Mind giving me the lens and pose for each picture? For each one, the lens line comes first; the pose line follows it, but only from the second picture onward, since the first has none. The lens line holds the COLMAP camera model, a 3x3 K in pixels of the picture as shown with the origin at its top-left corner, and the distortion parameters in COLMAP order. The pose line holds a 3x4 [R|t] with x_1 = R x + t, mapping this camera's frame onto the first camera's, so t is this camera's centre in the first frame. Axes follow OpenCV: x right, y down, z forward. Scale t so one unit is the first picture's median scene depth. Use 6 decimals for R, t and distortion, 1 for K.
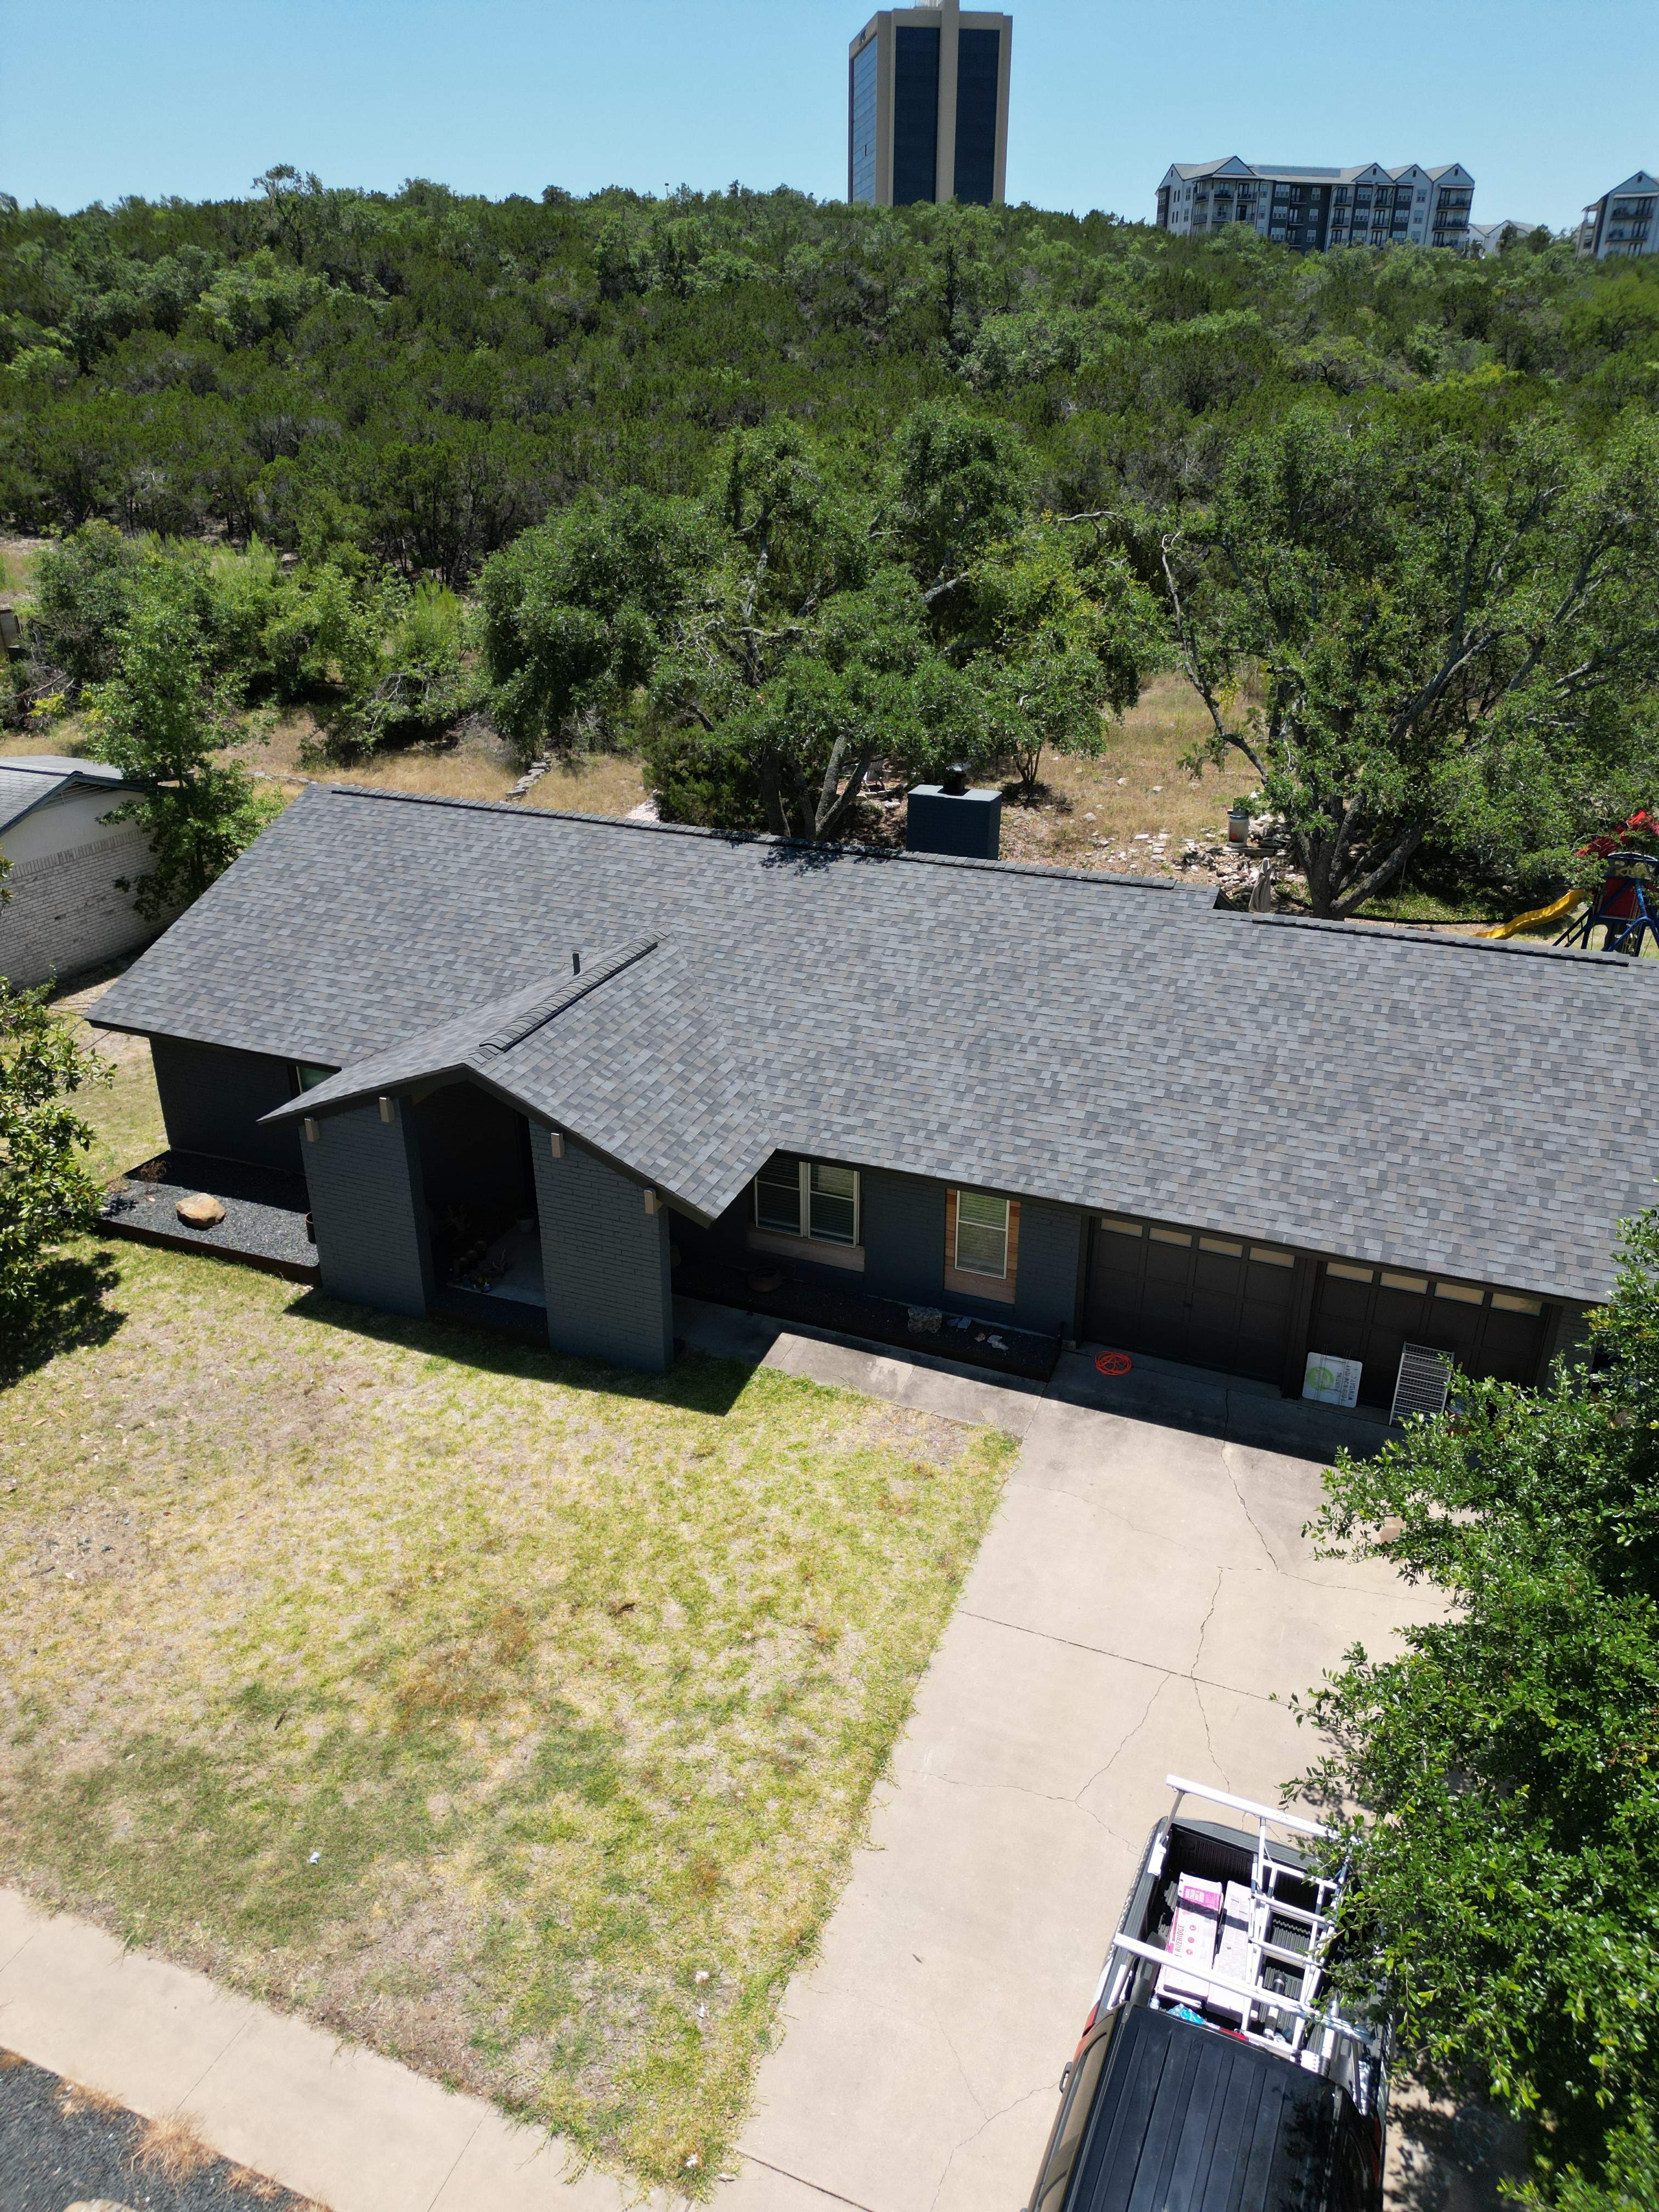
lens RADIAL K [[1543.0, 0, 829.5], [0, 1543.0, 1106.0], [0, 0, 1]] dist [0.151989, -0.347128]
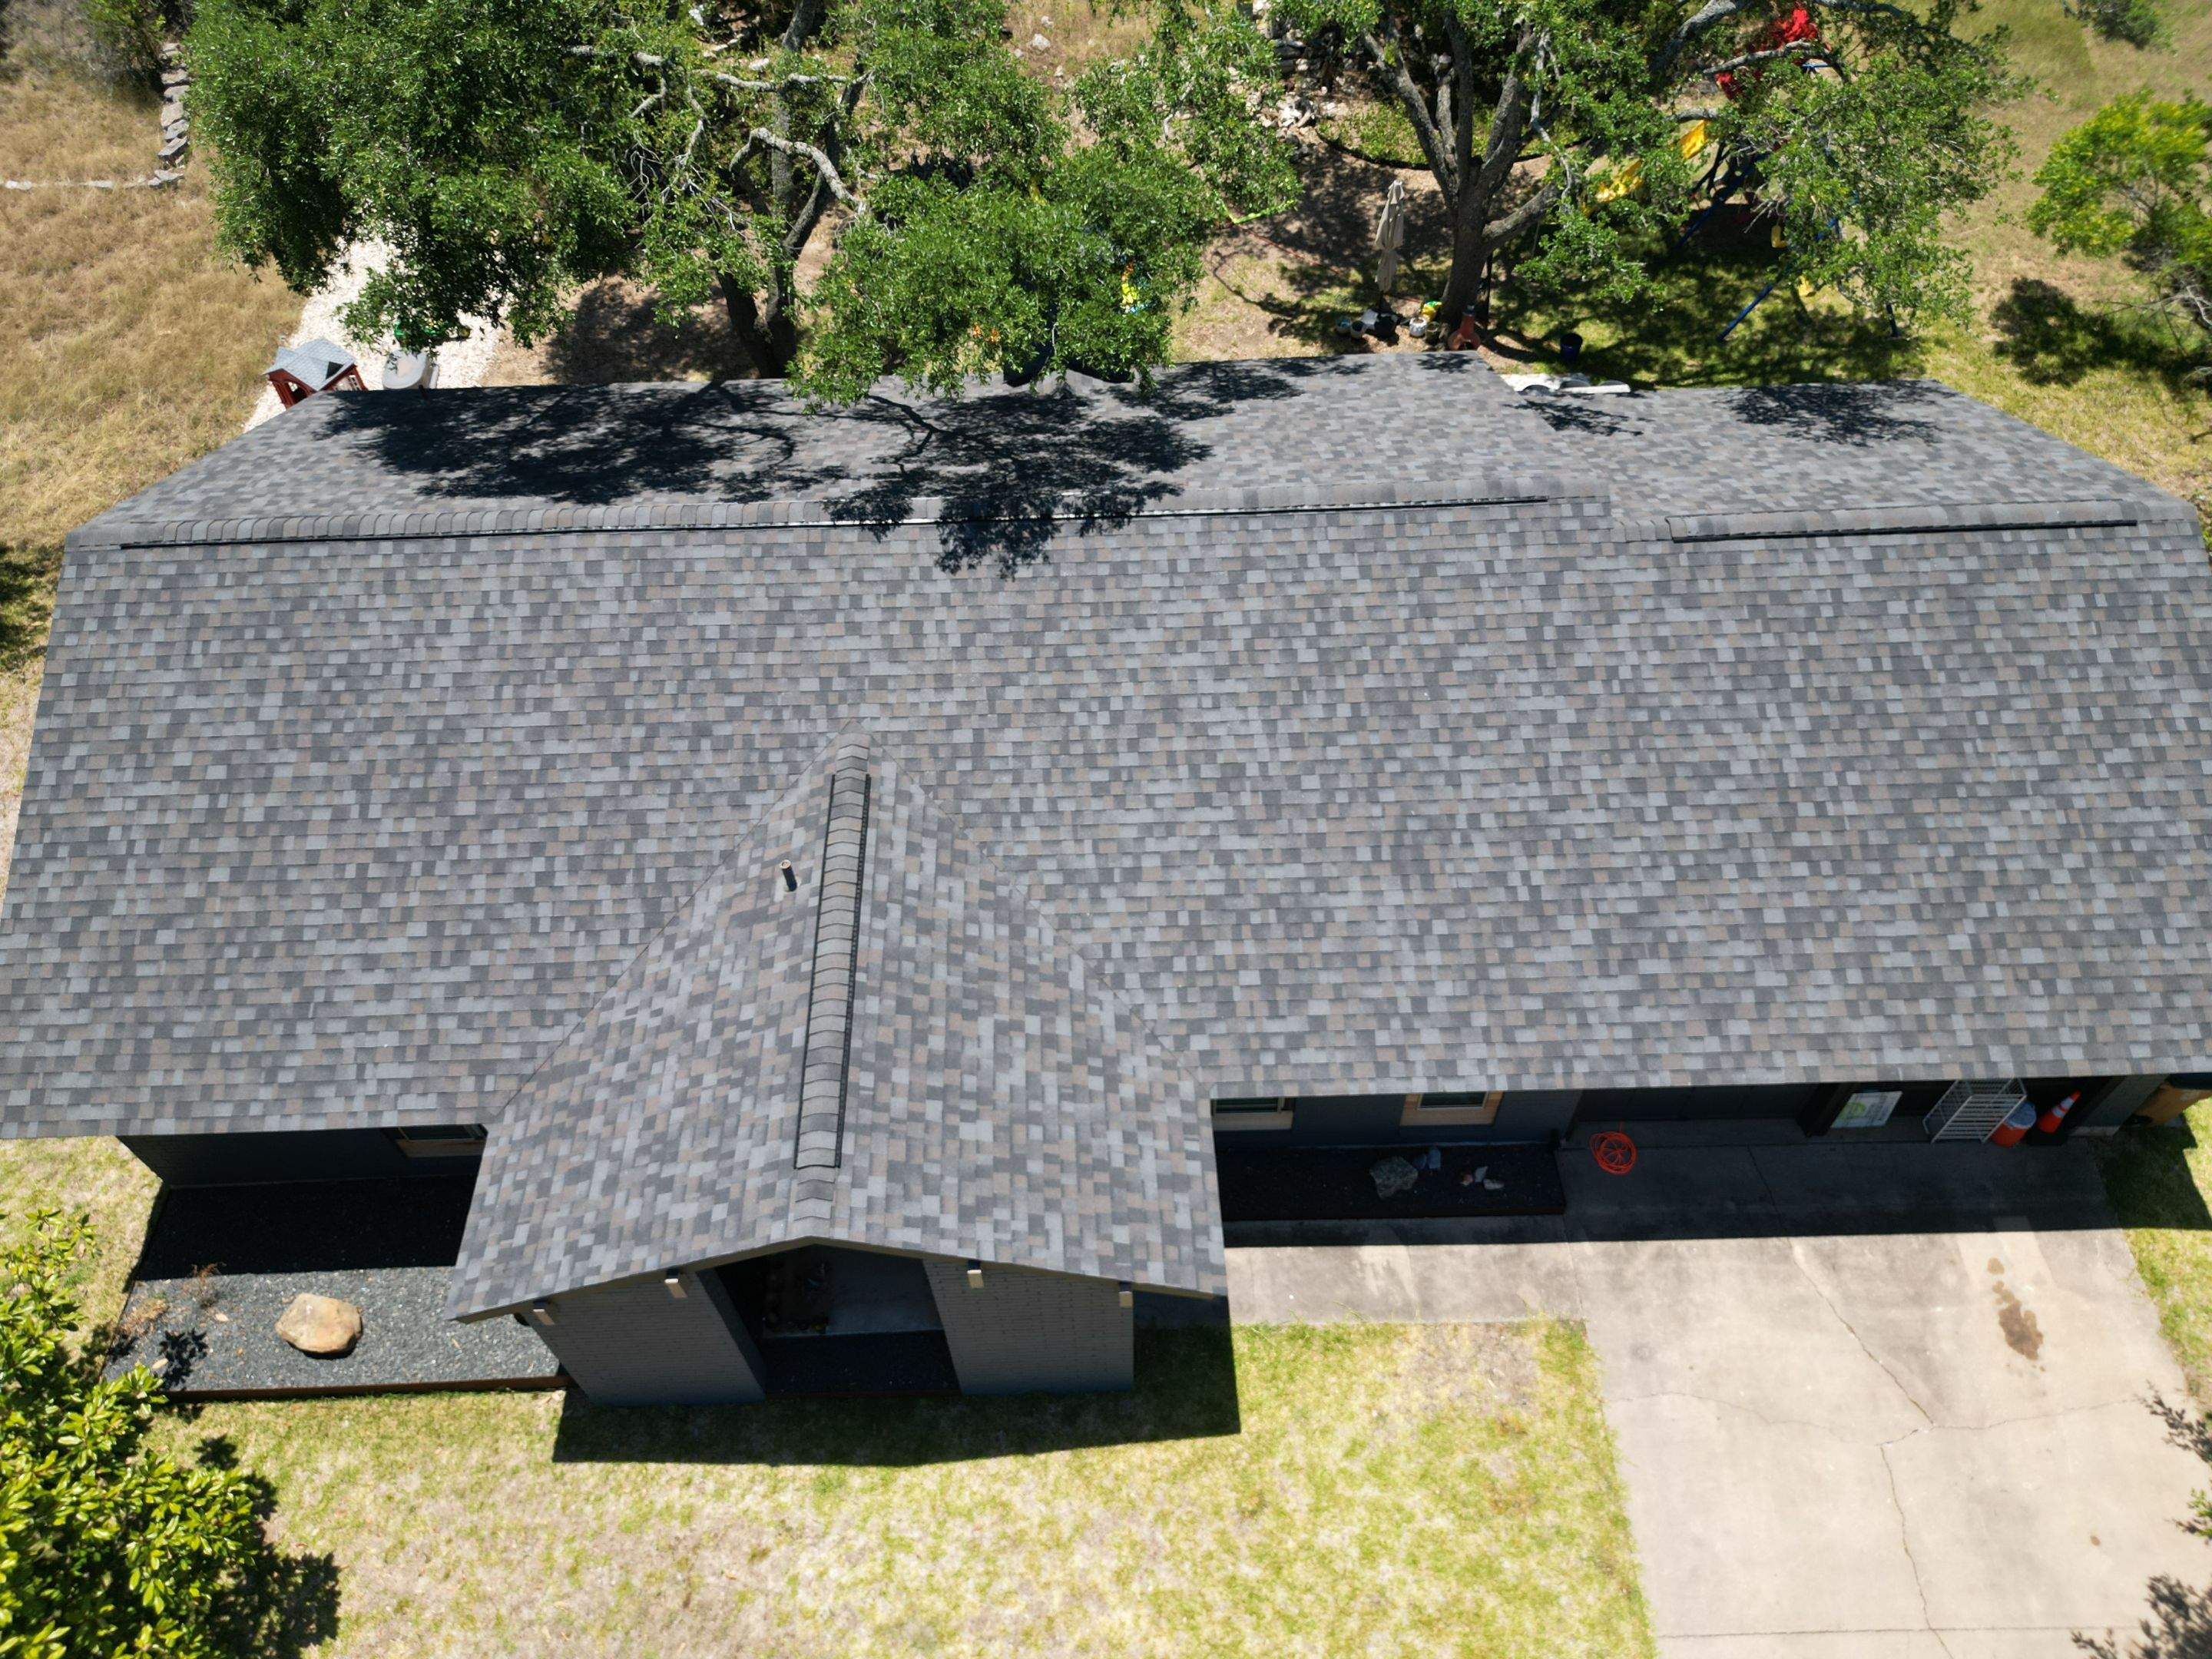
lens RADIAL K [[1558.2, 0, 1099.7], [0, 1558.2, 830.6], [0, 0, 1]] dist [0.071584, -0.081807]
pose [[0.916797, -0.328497, 0.227095, -0.200135], [0.194376, 0.863811, 0.464811, -0.417478], [-0.348856, -0.381996, 0.855791, 0.426617]]
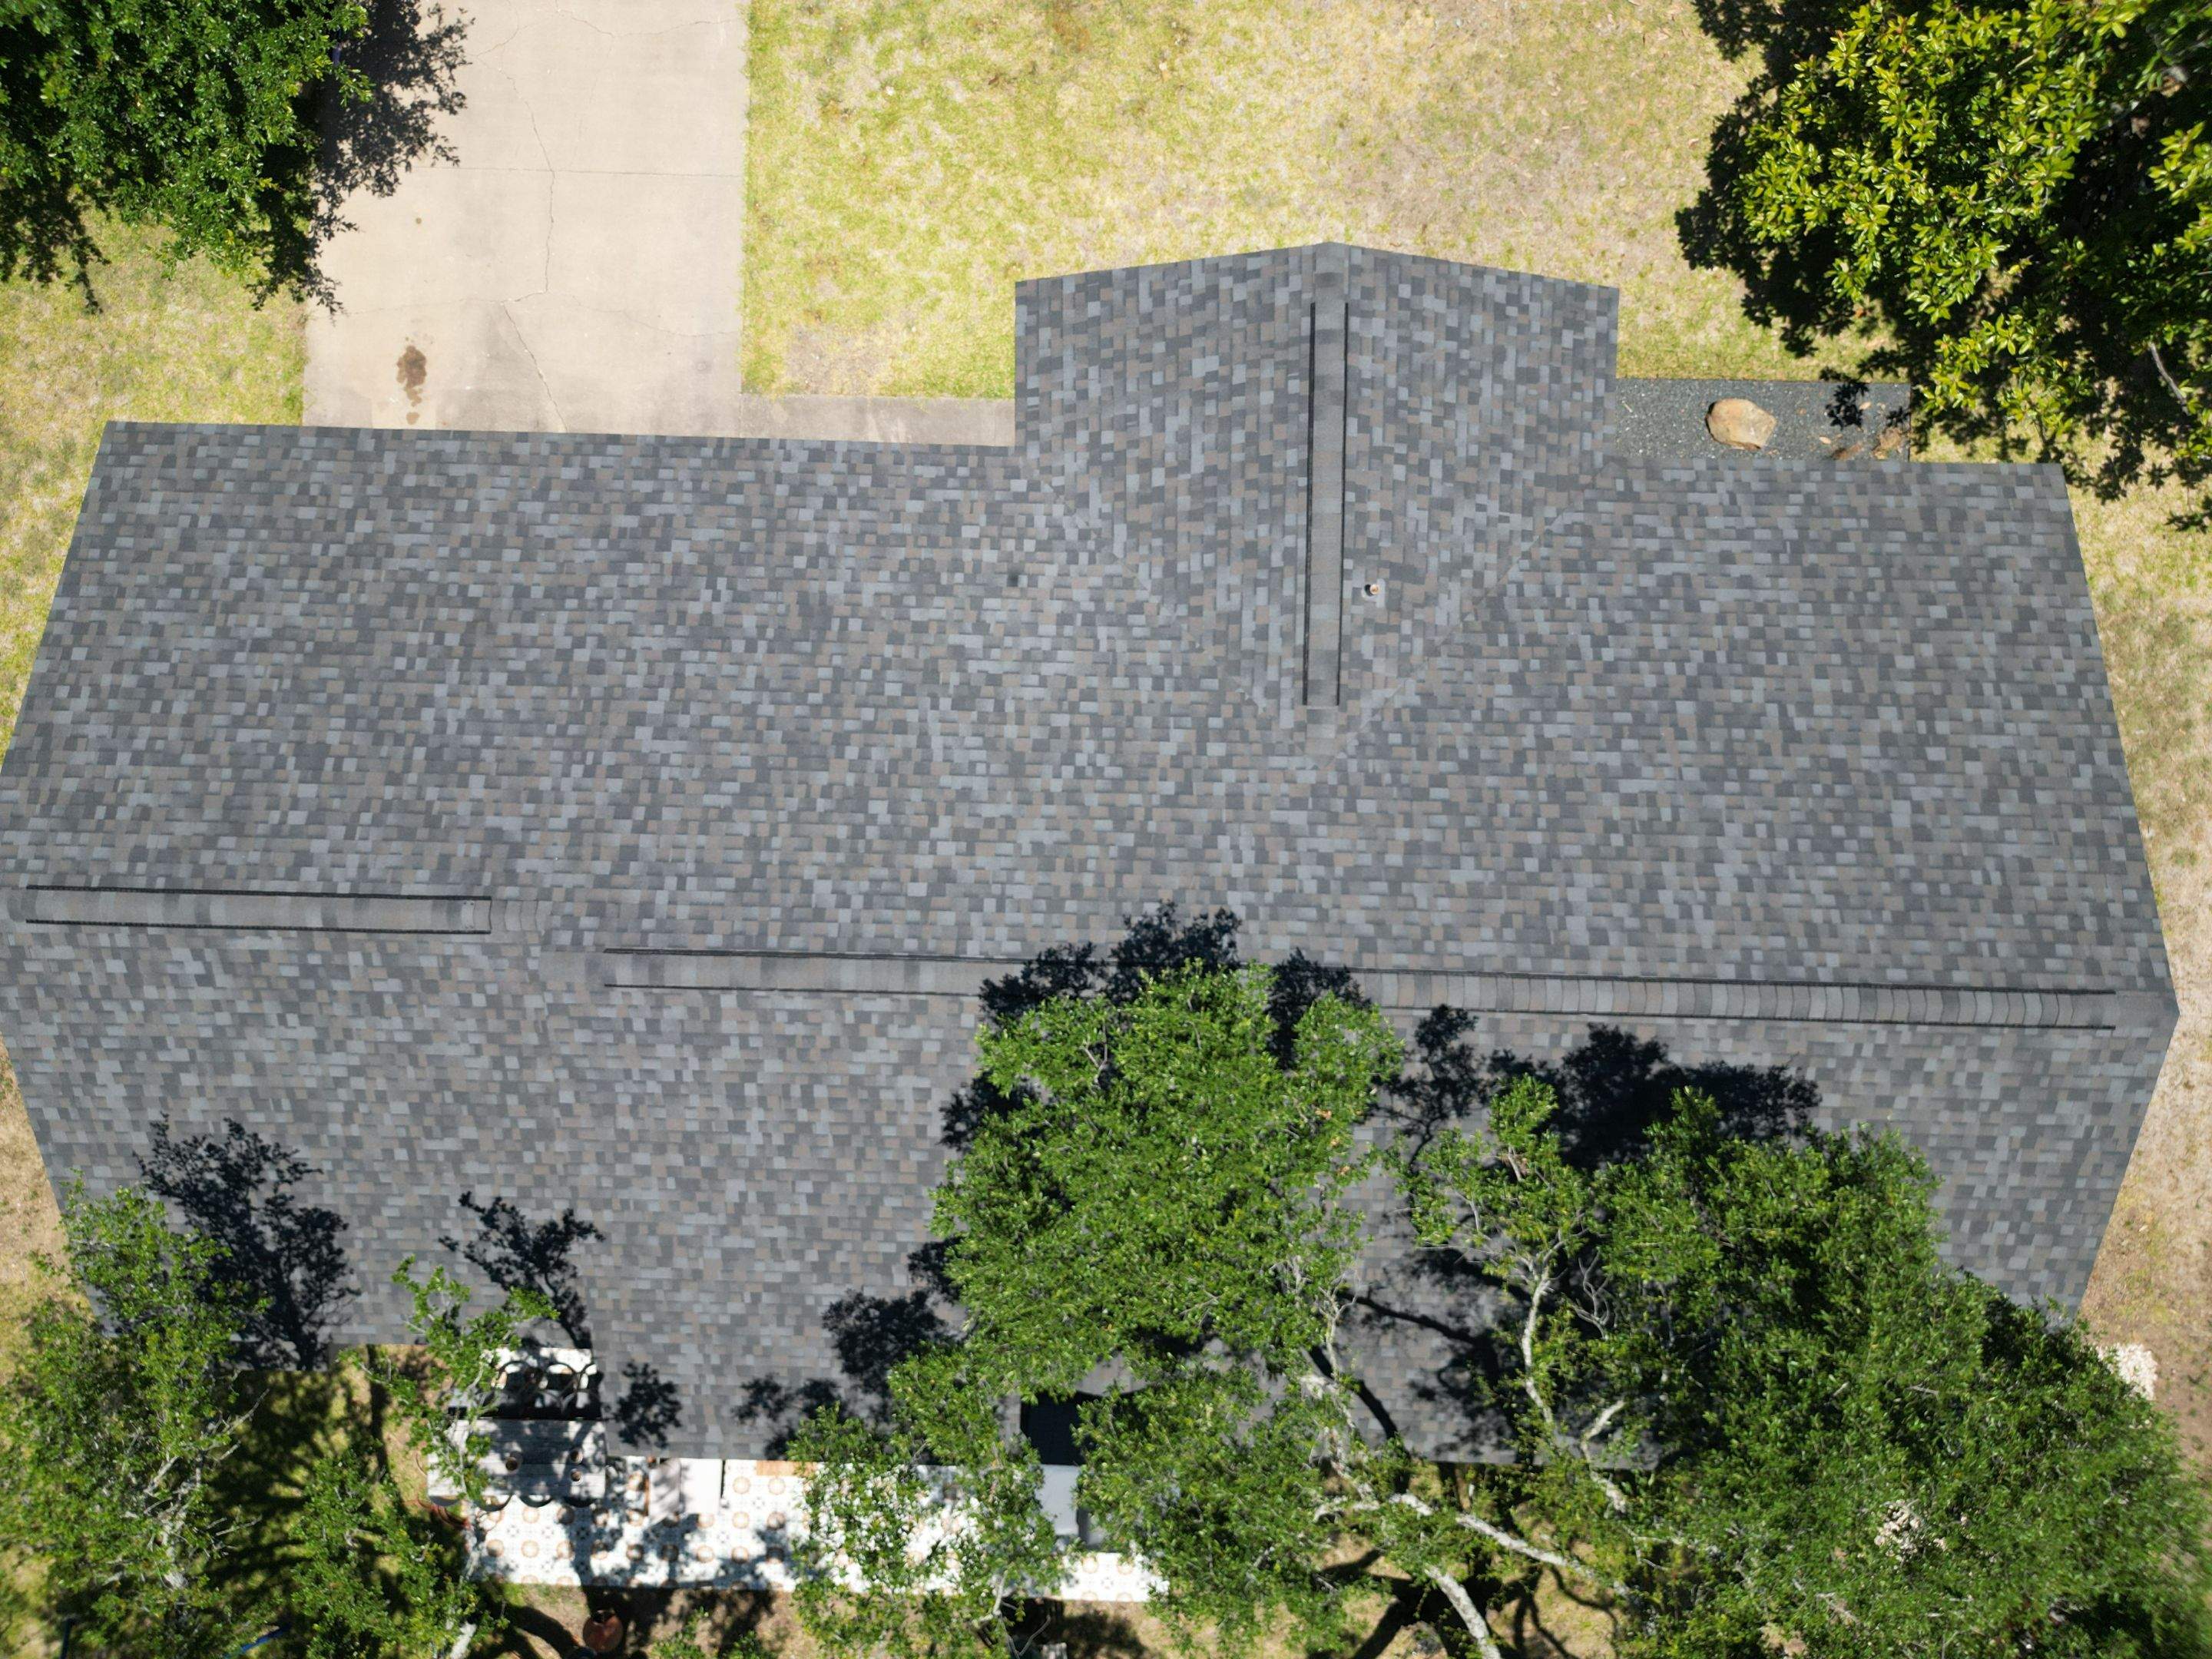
lens RADIAL K [[1558.2, 0, 1099.7], [0, 1558.2, 830.6], [0, 0, 1]] dist [0.071584, -0.081807]
pose [[-0.934144, 0.356041, 0.024693, -0.023187], [-0.135324, -0.417372, 0.898603, -0.838990], [0.330246, 0.836083, 0.438066, 0.784095]]
